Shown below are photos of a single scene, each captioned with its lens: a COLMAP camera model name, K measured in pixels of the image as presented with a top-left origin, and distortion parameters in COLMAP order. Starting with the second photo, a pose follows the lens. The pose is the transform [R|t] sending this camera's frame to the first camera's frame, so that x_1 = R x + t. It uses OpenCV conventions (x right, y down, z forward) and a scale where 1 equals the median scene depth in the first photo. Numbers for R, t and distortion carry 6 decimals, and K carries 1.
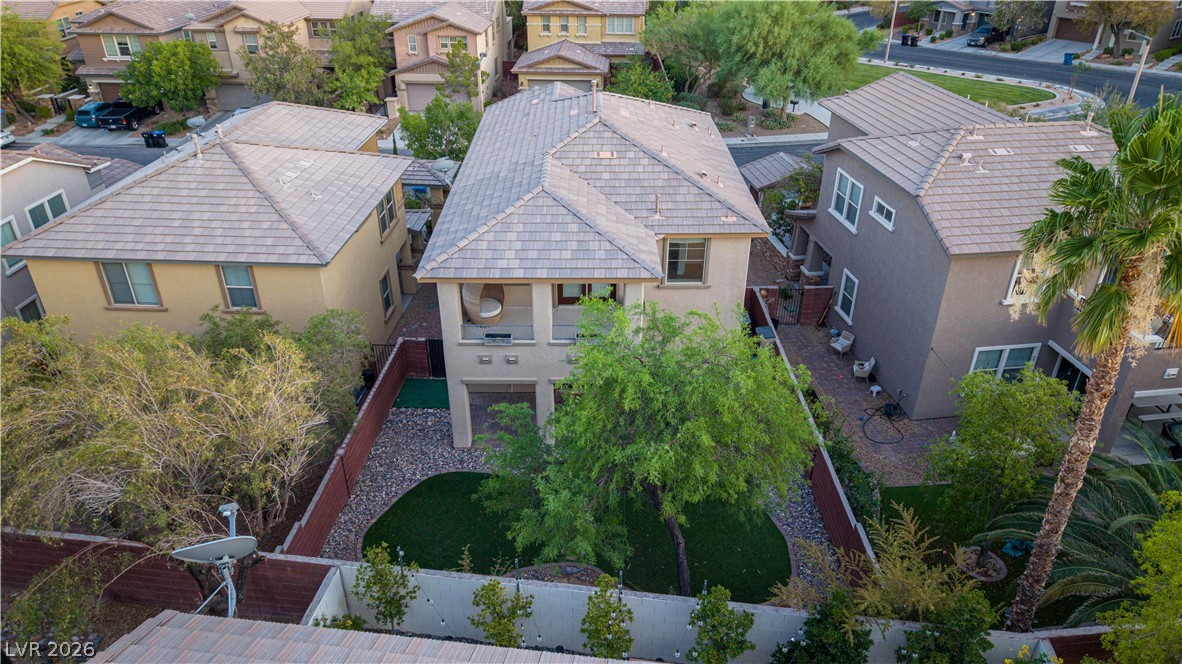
lens RADIAL K [[781.6, 0, 591.0], [0, 781.6, 332.0], [0, 0, 1]] dist [0.034928, -0.038279]
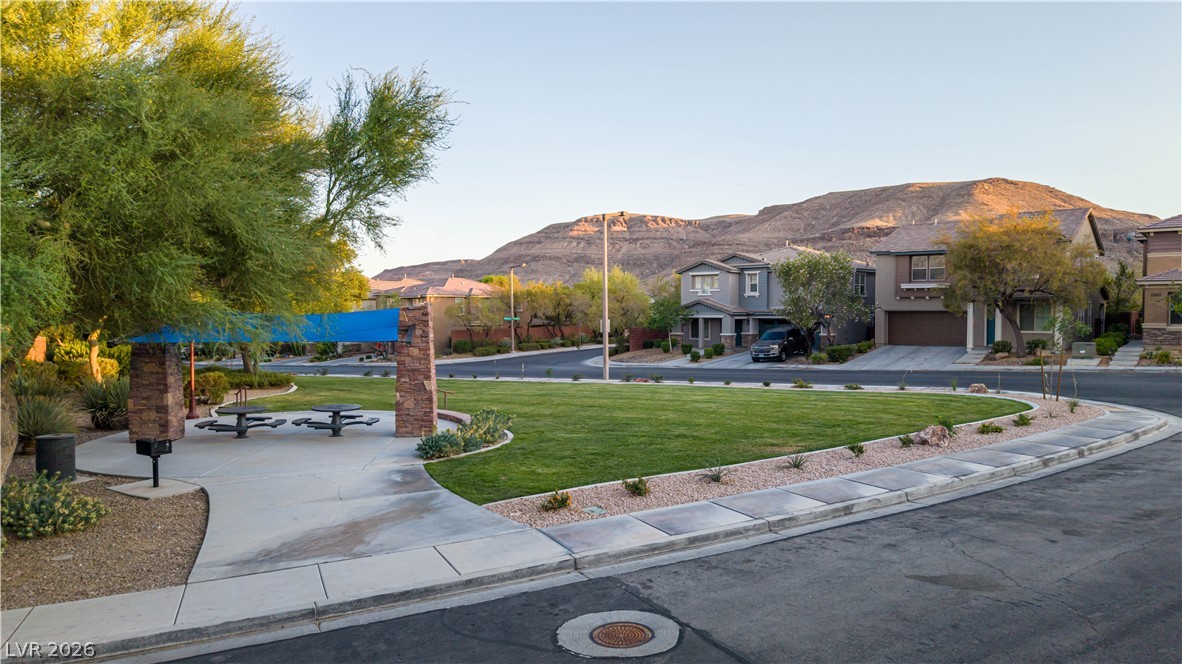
lens RADIAL K [[784.6, 0, 591.0], [0, 784.6, 332.0], [0, 0, 1]] dist [0.093591, -0.116268]
pose [[0.969384, -0.015271, 0.245075, 0.328786], [0.128631, 0.881744, -0.453852, -0.202924], [-0.209163, 0.471481, 0.856712, 0.769929]]
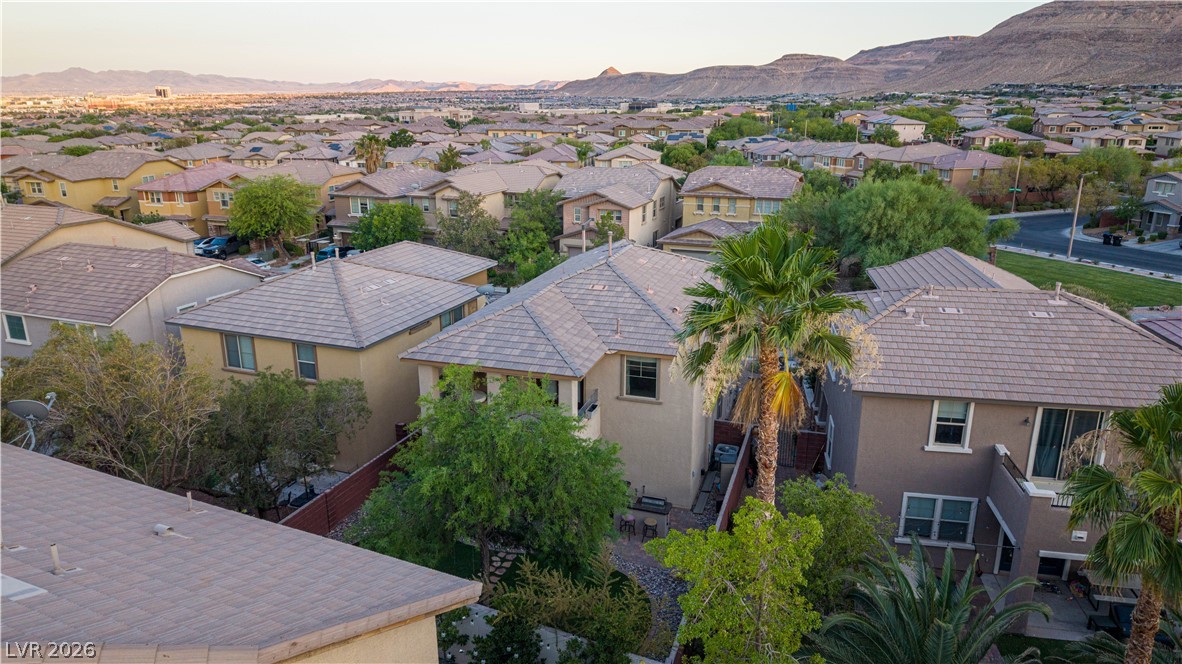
lens RADIAL K [[784.6, 0, 591.0], [0, 784.6, 332.0], [0, 0, 1]] dist [0.093591, -0.116268]
pose [[0.951667, 0.089219, -0.293888, 0.153663], [-0.152832, 0.967561, -0.201166, 0.035118], [0.266407, 0.236359, 0.934431, -0.047093]]
